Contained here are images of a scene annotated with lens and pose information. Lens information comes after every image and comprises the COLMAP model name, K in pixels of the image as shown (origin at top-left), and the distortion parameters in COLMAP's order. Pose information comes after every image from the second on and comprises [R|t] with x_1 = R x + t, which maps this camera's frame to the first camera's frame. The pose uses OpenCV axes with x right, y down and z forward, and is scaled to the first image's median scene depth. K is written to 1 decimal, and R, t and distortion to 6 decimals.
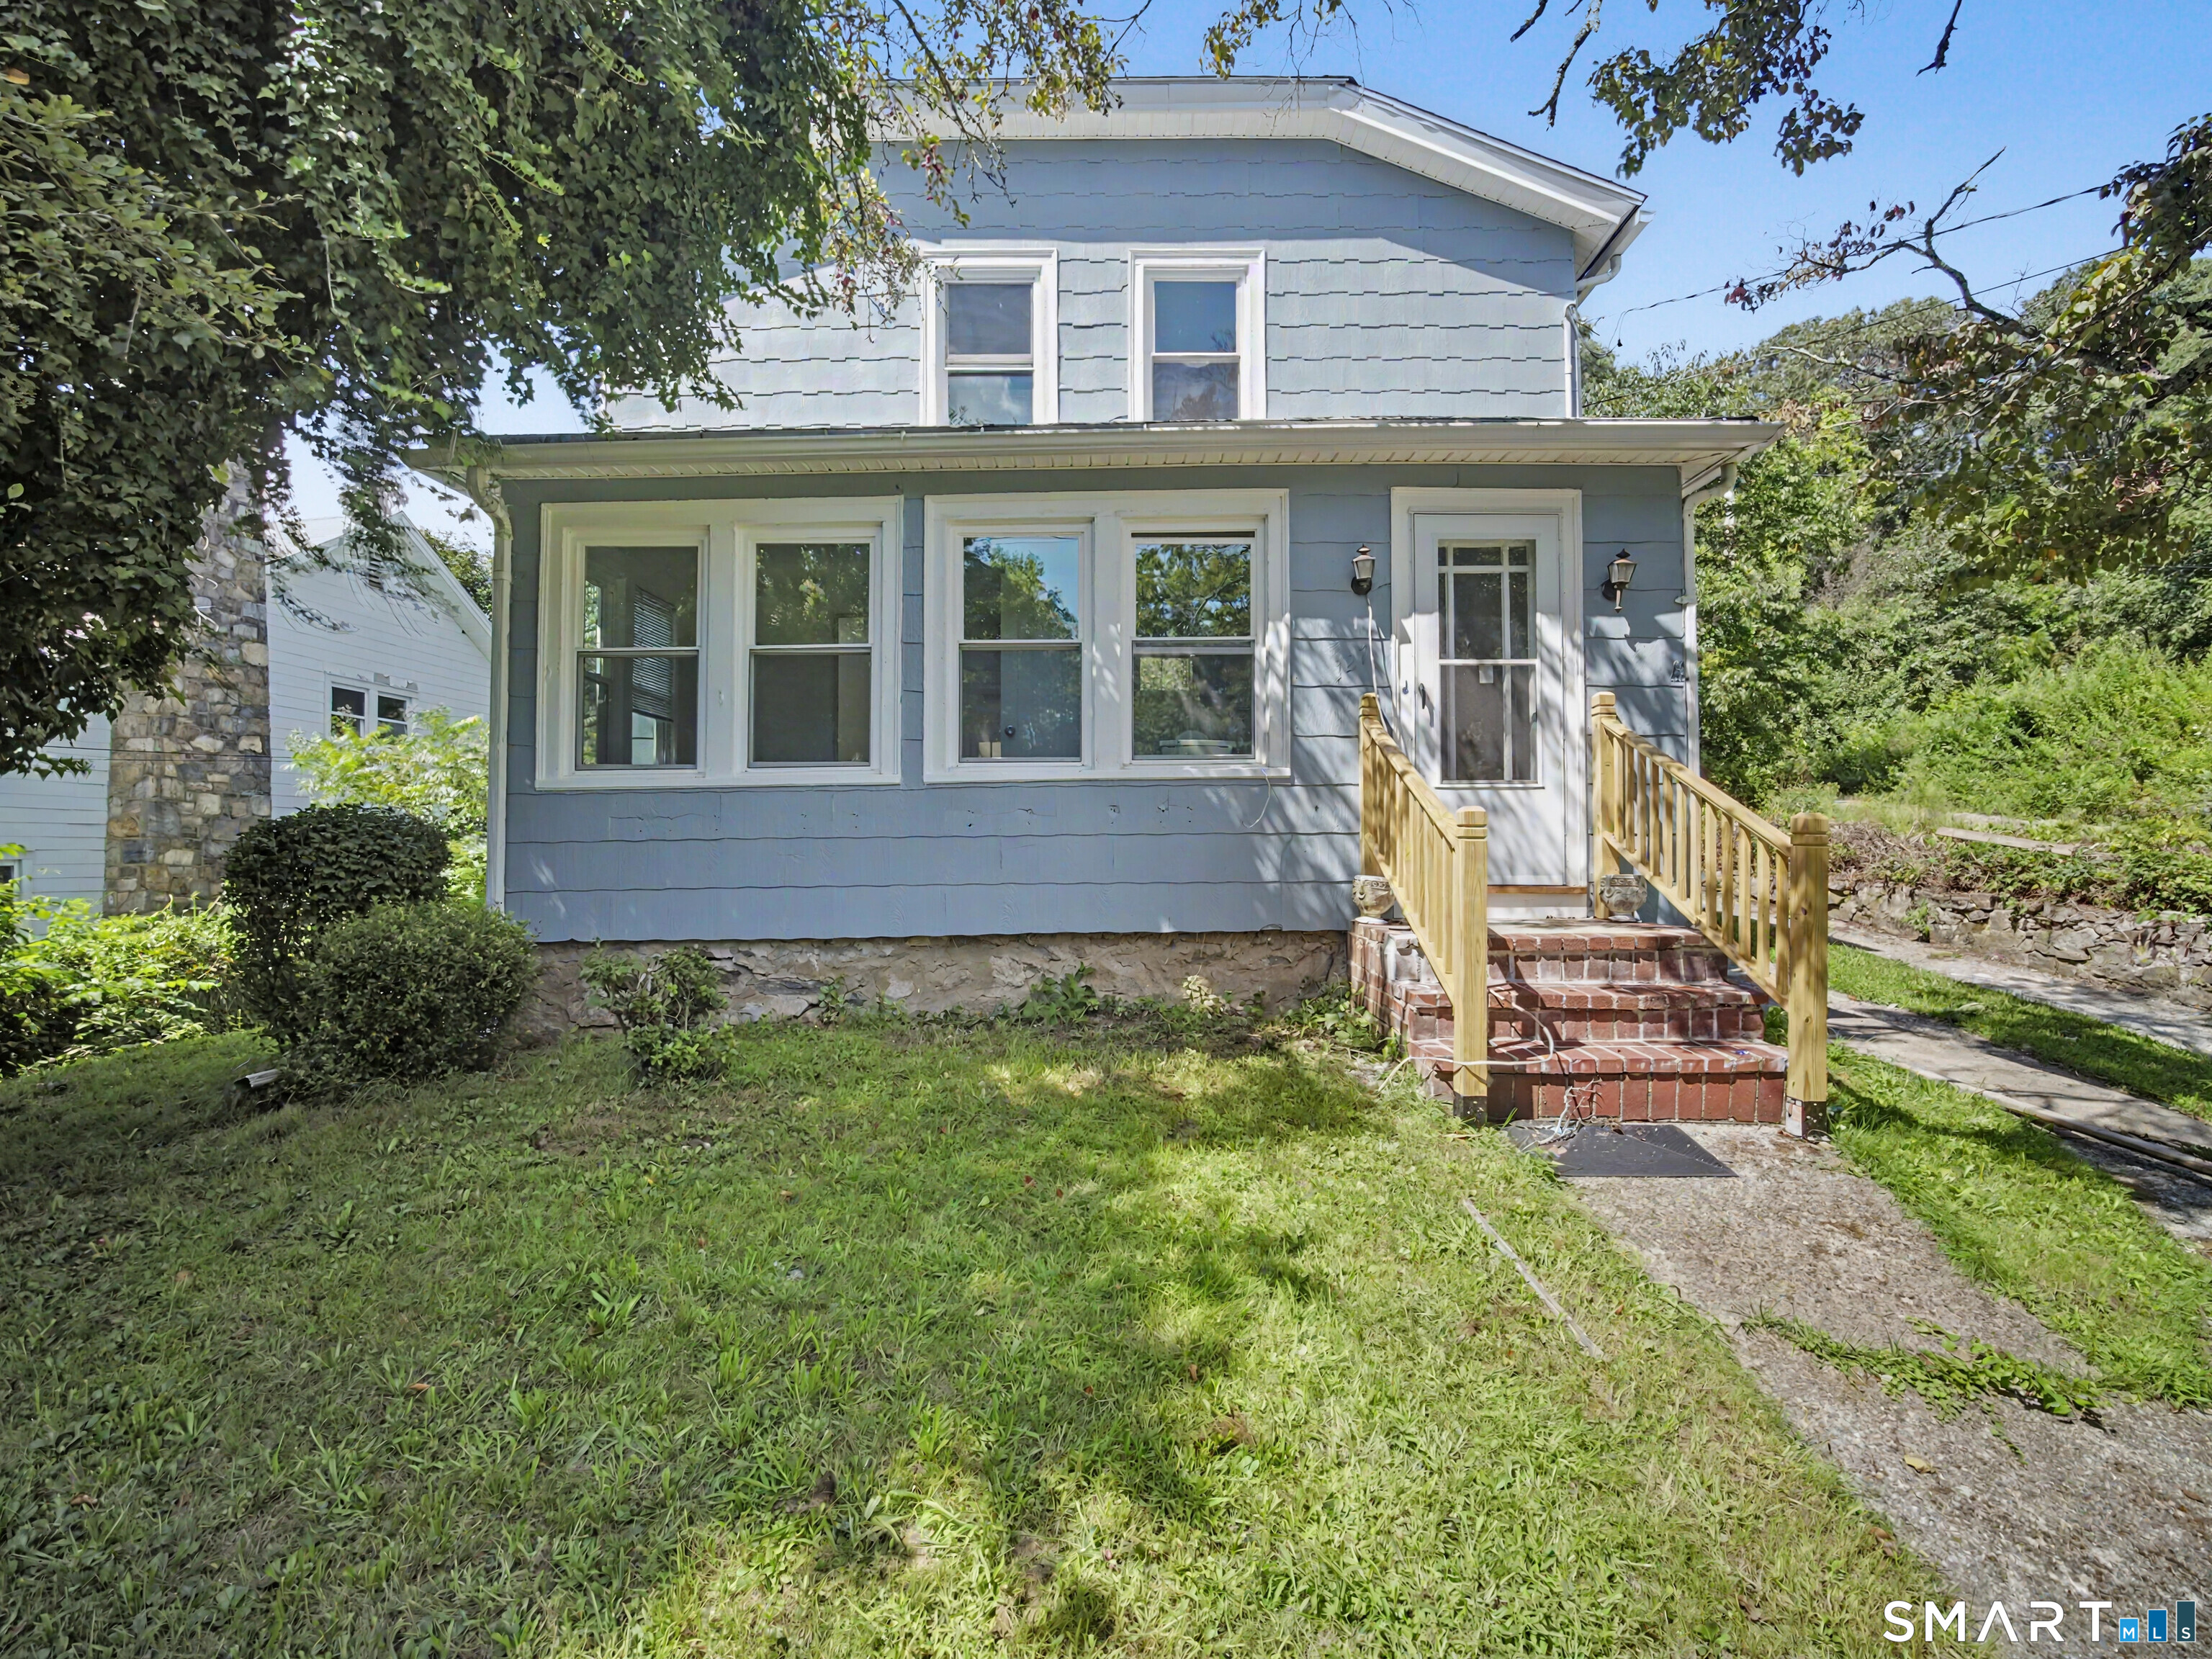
lens RADIAL K [[1038.8, 0, 1111.9], [0, 1038.8, 831.1], [0, 0, 1]] dist [-0.010027, -0.001304]
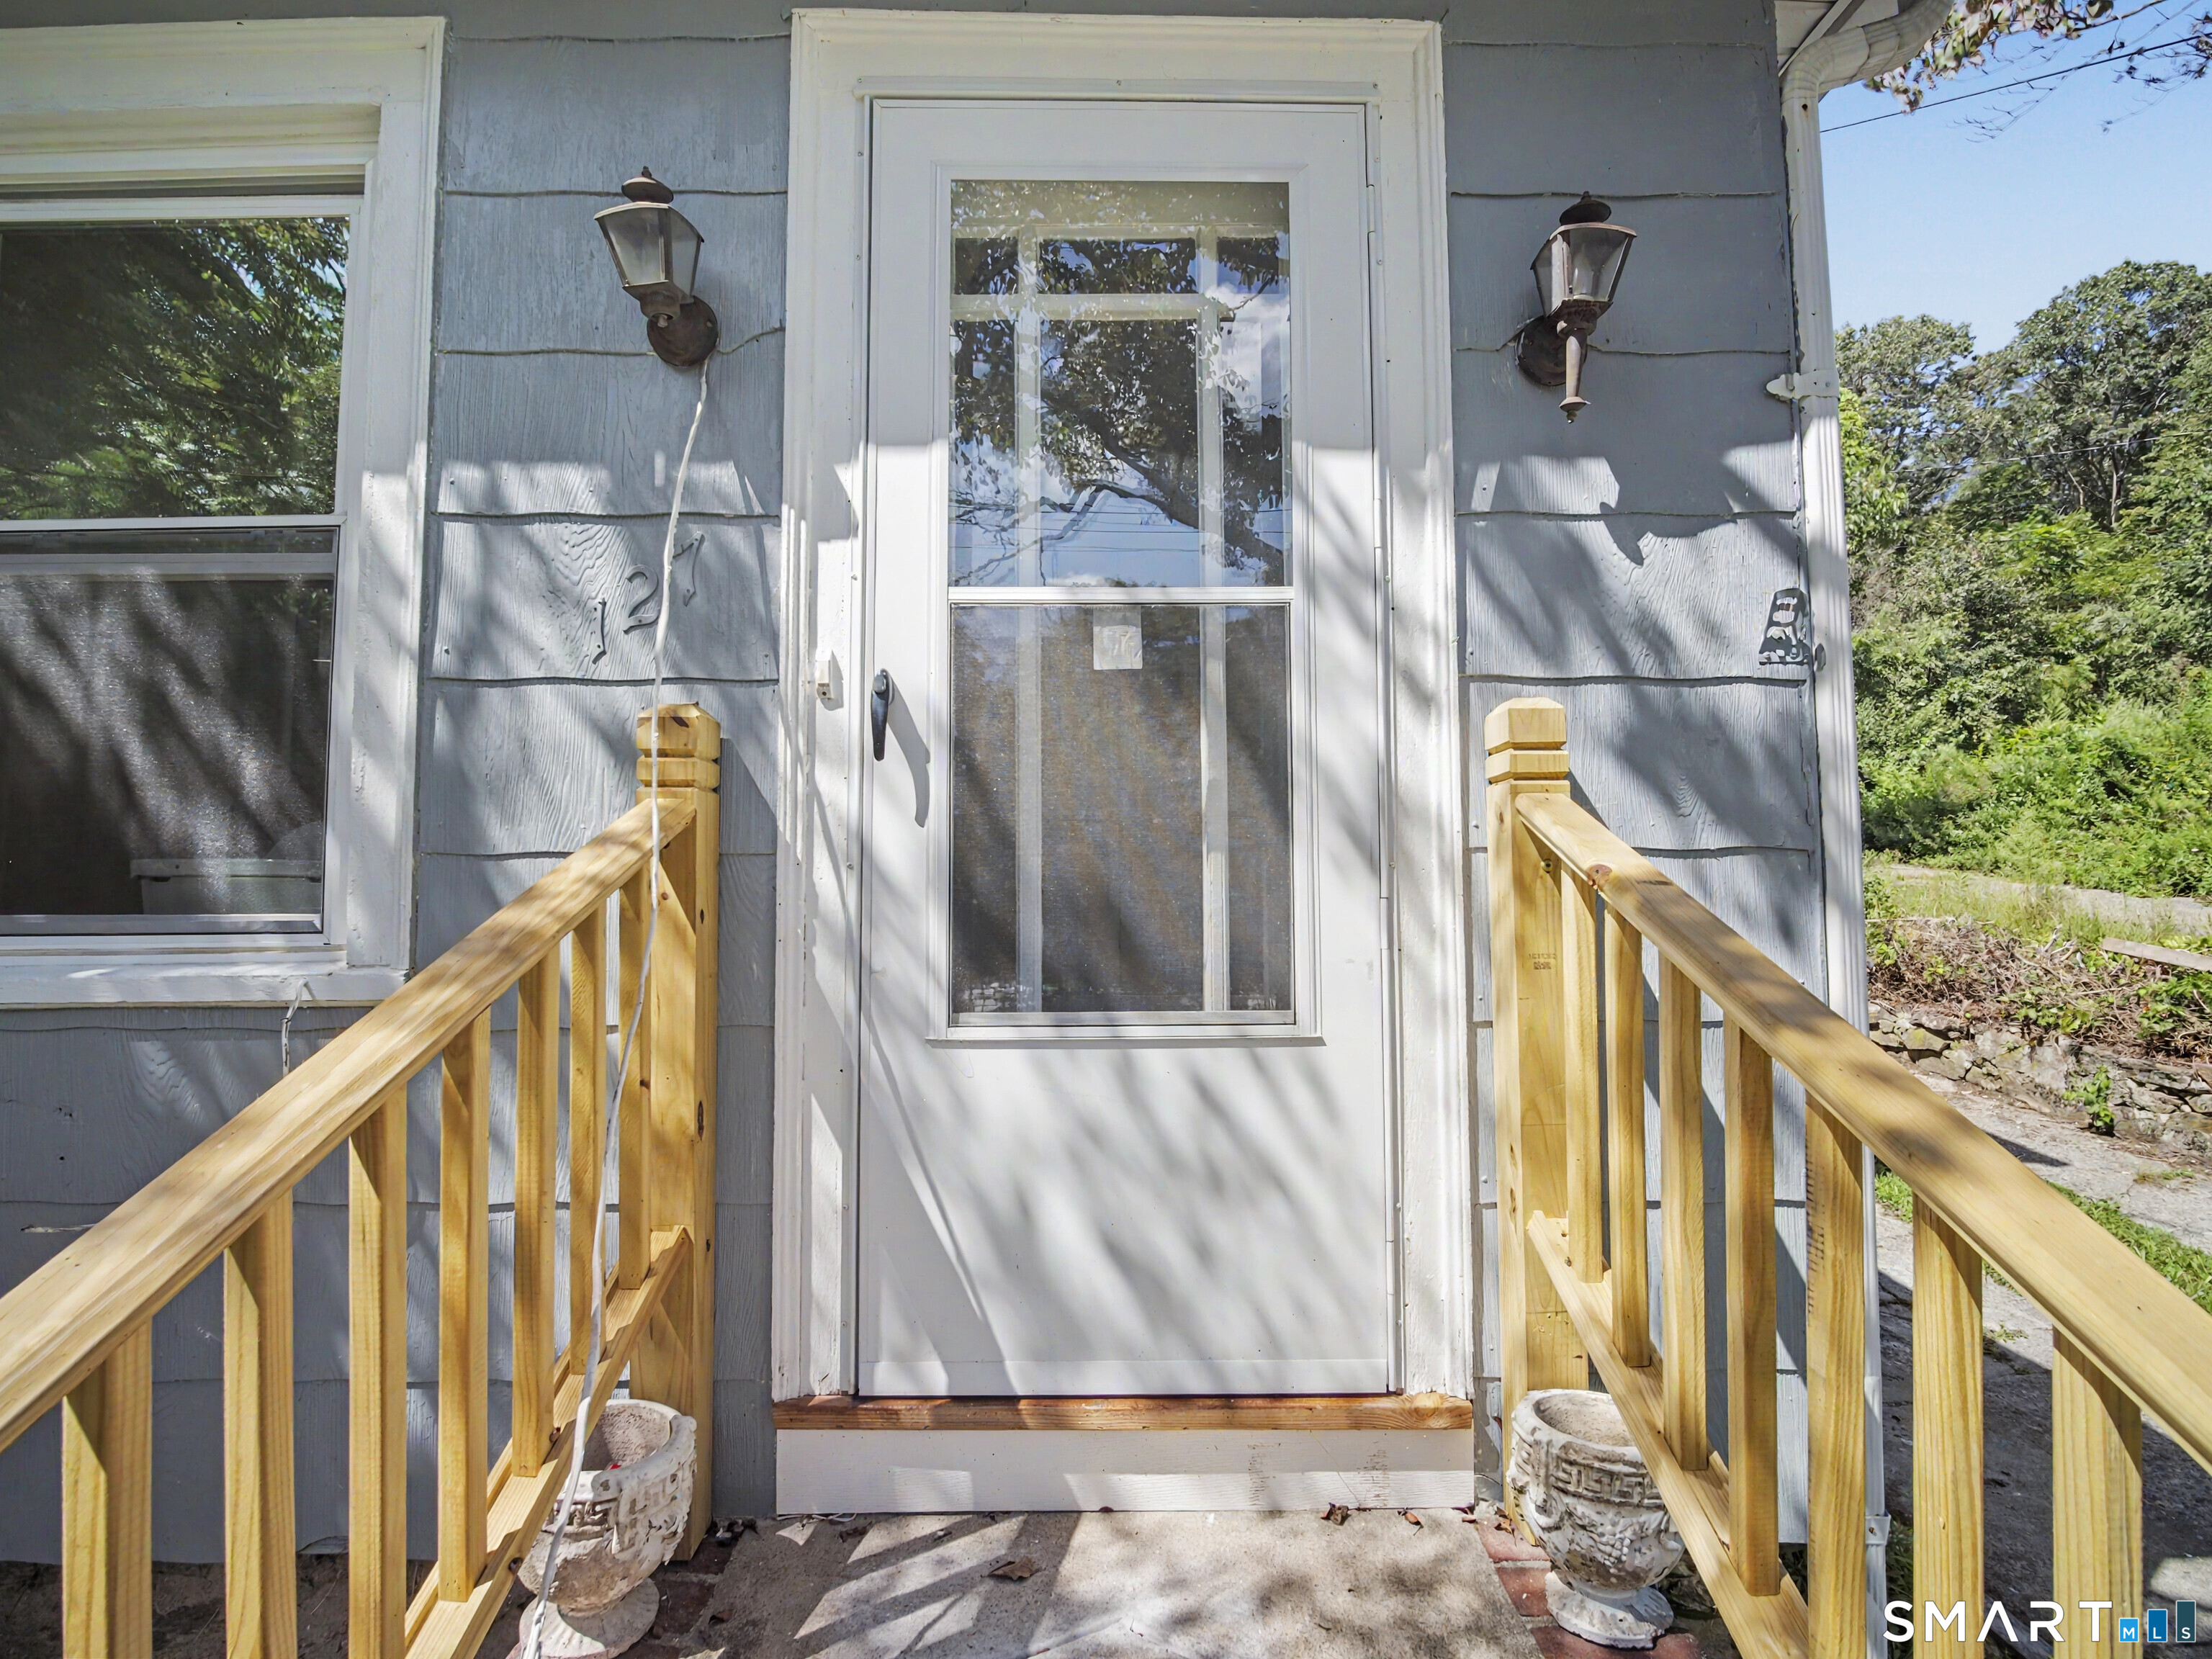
lens RADIAL K [[1038.8, 0, 1103.6], [0, 1038.8, 838.4], [0, 0, 1]] dist [-0.010027, -0.001304]
pose [[0.999983, -0.001406, 0.005642, 0.186592], [0.001586, 0.999483, -0.032106, -0.046243], [-0.005594, 0.032115, 0.999469, 0.376731]]
